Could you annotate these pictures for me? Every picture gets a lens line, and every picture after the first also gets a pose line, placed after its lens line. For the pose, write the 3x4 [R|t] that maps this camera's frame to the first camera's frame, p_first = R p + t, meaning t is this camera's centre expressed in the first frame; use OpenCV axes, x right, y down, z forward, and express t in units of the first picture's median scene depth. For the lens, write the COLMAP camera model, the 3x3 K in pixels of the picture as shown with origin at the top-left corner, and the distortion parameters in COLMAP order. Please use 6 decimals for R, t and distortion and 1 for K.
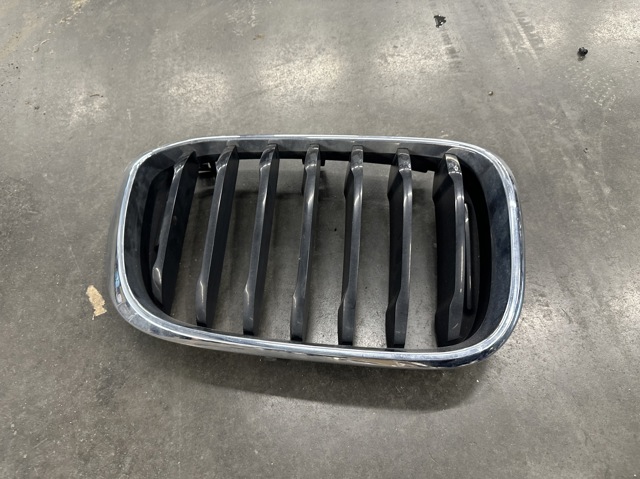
lens RADIAL K [[455.9, 0, 320.0], [0, 455.9, 239.5], [0, 0, 1]] dist [-0.096388, 0.040799]
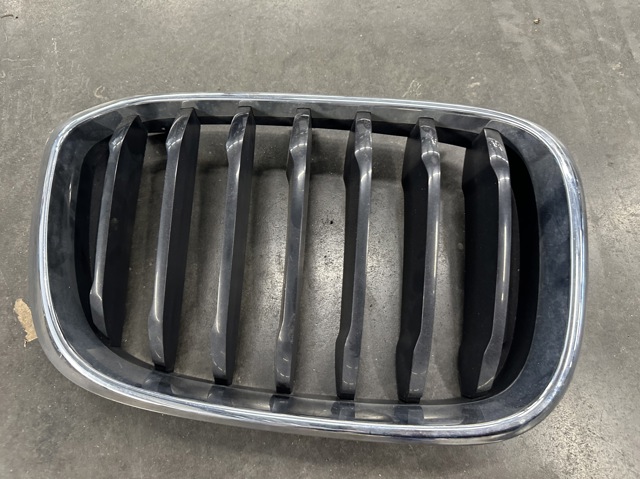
lens RADIAL K [[455.9, 0, 320.0], [0, 455.9, 239.5], [0, 0, 1]] dist [-0.096388, 0.040799]
pose [[0.999571, -0.005032, 0.028850, -0.007462], [-0.001794, 0.972758, 0.231815, -0.172938], [-0.029231, -0.231767, 0.972332, 0.252349]]
